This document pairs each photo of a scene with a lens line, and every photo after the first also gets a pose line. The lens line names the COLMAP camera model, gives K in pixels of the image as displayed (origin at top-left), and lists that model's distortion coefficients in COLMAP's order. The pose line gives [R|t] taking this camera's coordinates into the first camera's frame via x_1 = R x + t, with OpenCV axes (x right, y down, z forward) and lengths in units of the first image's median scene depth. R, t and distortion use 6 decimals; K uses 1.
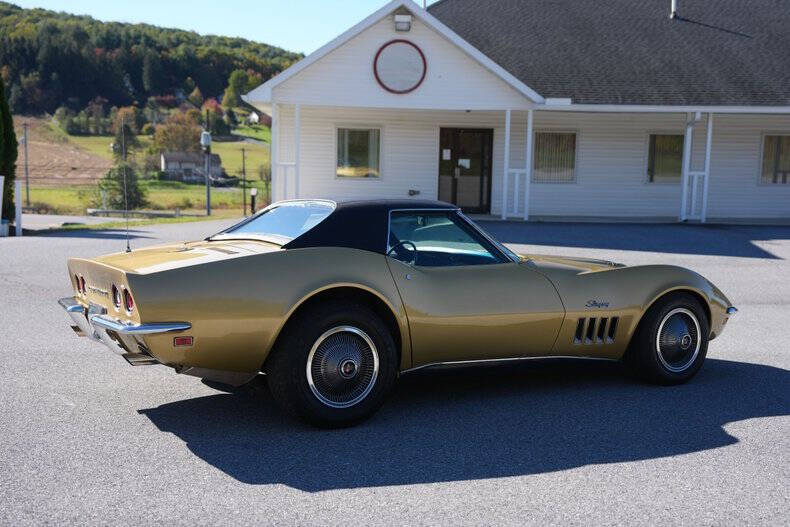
lens RADIAL K [[1032.1, 0, 334.2], [0, 1032.1, 263.7], [0, 0, 1]] dist [0.112901, -0.027021]
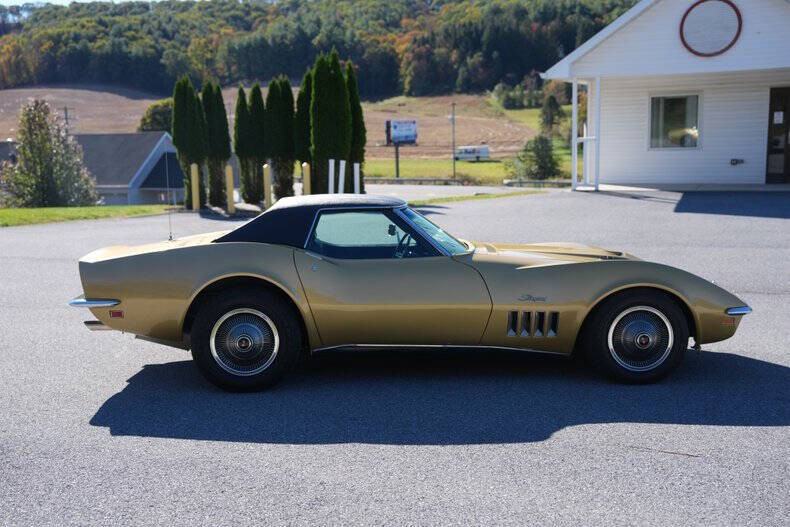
lens RADIAL K [[1032.1, 0, 334.2], [0, 1032.1, 263.7], [0, 0, 1]] dist [0.112901, -0.027021]
pose [[0.831818, 0.026280, -0.554426, 0.298466], [-0.002613, 0.999053, 0.043436, -0.017510], [0.555042, -0.034682, 0.831099, 0.022558]]
